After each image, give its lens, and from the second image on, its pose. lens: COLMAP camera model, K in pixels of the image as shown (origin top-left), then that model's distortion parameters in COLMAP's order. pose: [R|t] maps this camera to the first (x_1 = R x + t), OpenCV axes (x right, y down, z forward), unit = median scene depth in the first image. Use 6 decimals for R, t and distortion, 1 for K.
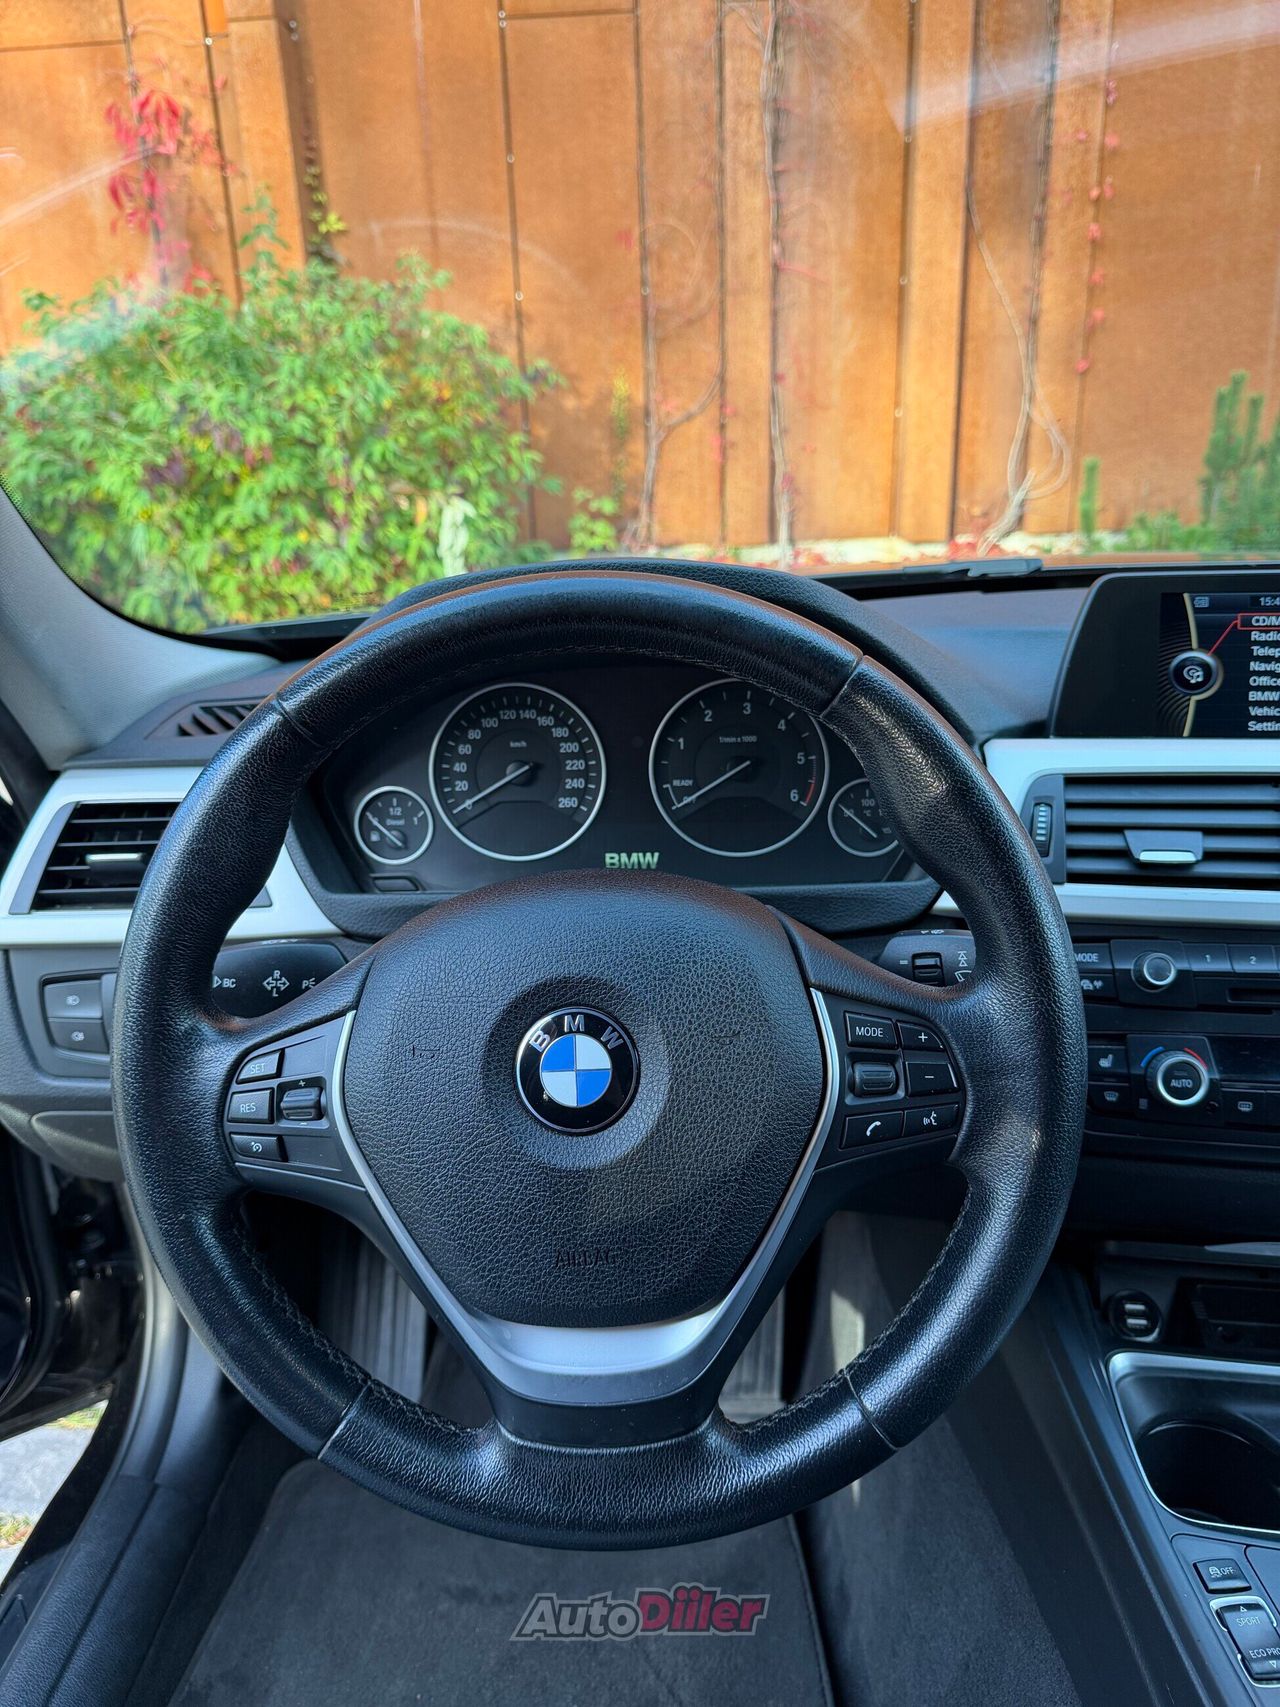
lens RADIAL K [[1210.4, 0, 622.8], [0, 1210.4, 851.8], [0, 0, 1]] dist [0.013610, -0.019614]
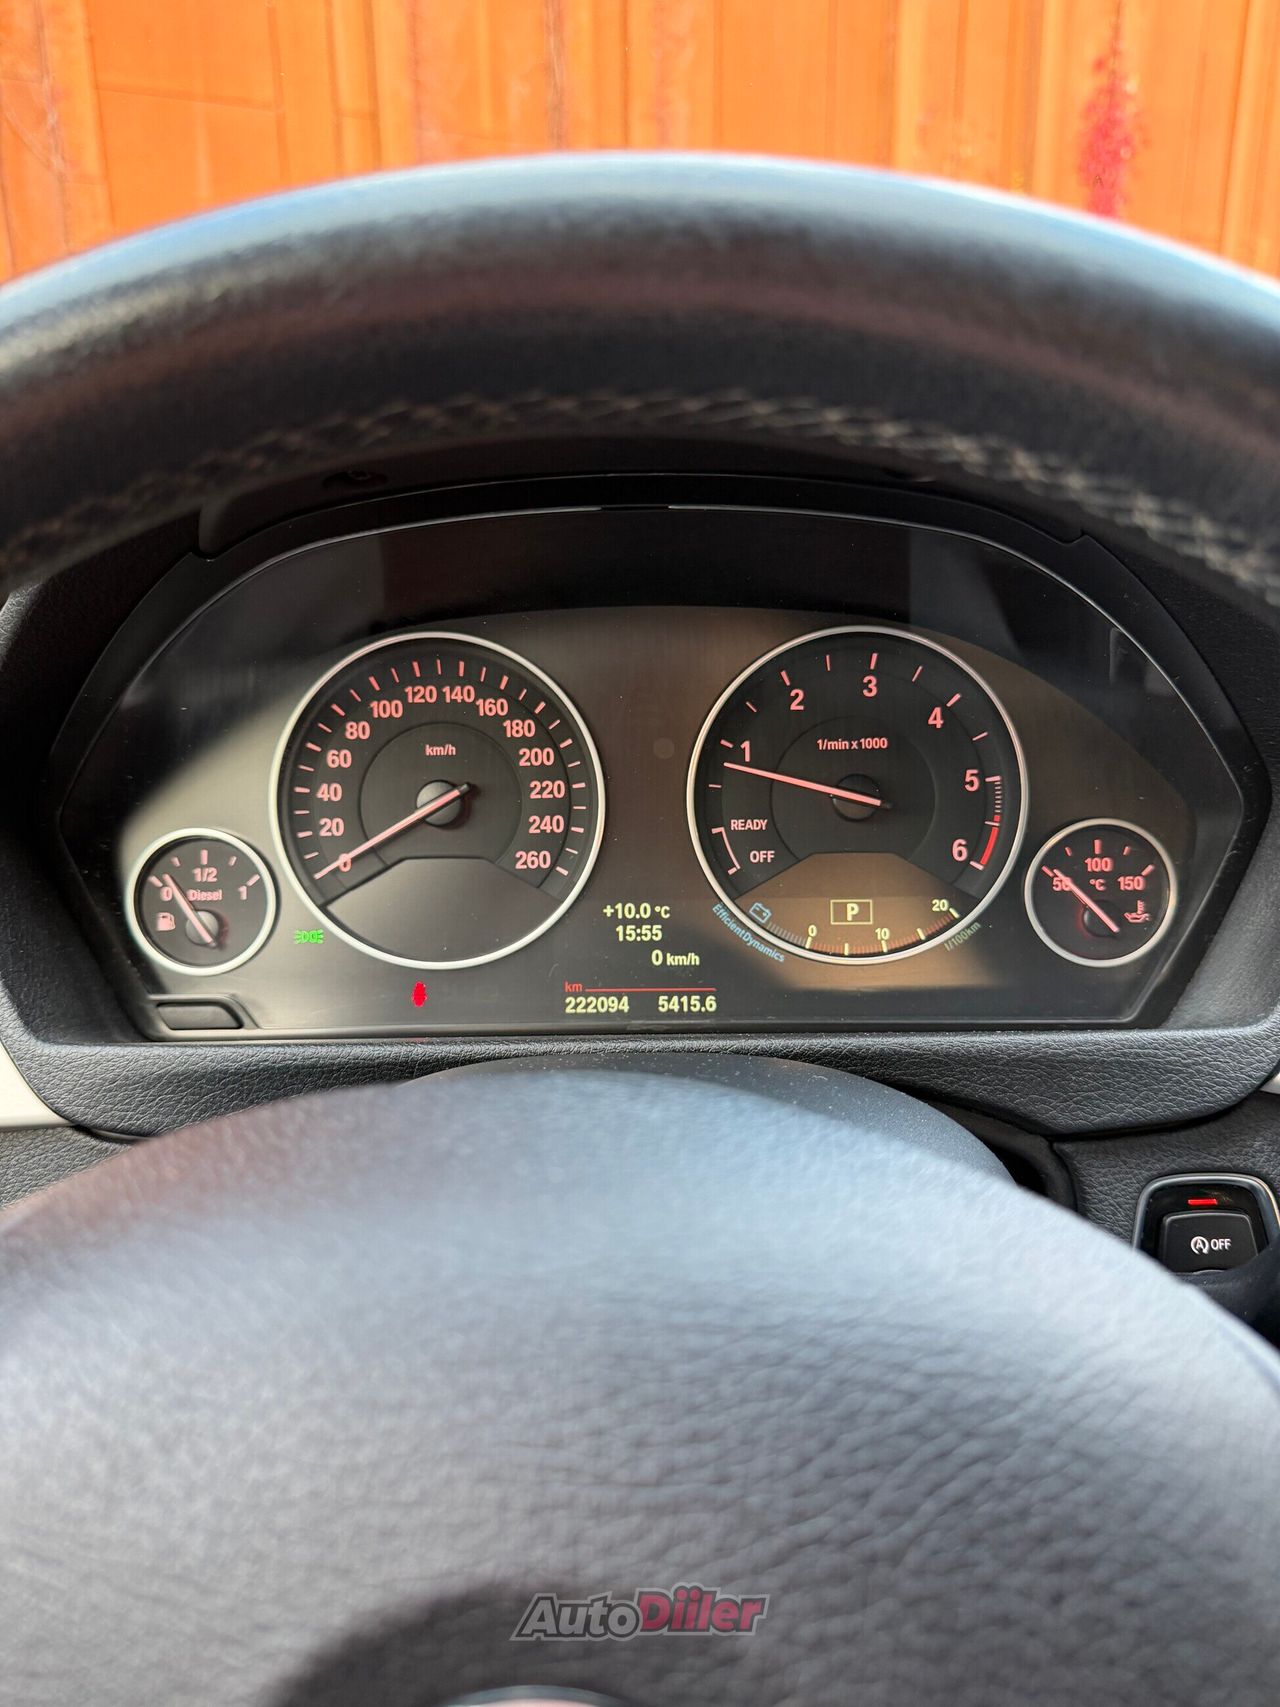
lens RADIAL K [[1210.4, 0, 632.3], [0, 1210.4, 849.2], [0, 0, 1]] dist [0.013610, -0.019614]
pose [[0.999758, 0.007386, 0.020728, -0.012787], [-0.006360, 0.998772, -0.049138, -0.019760], [-0.021066, 0.048994, 0.998577, 0.469549]]
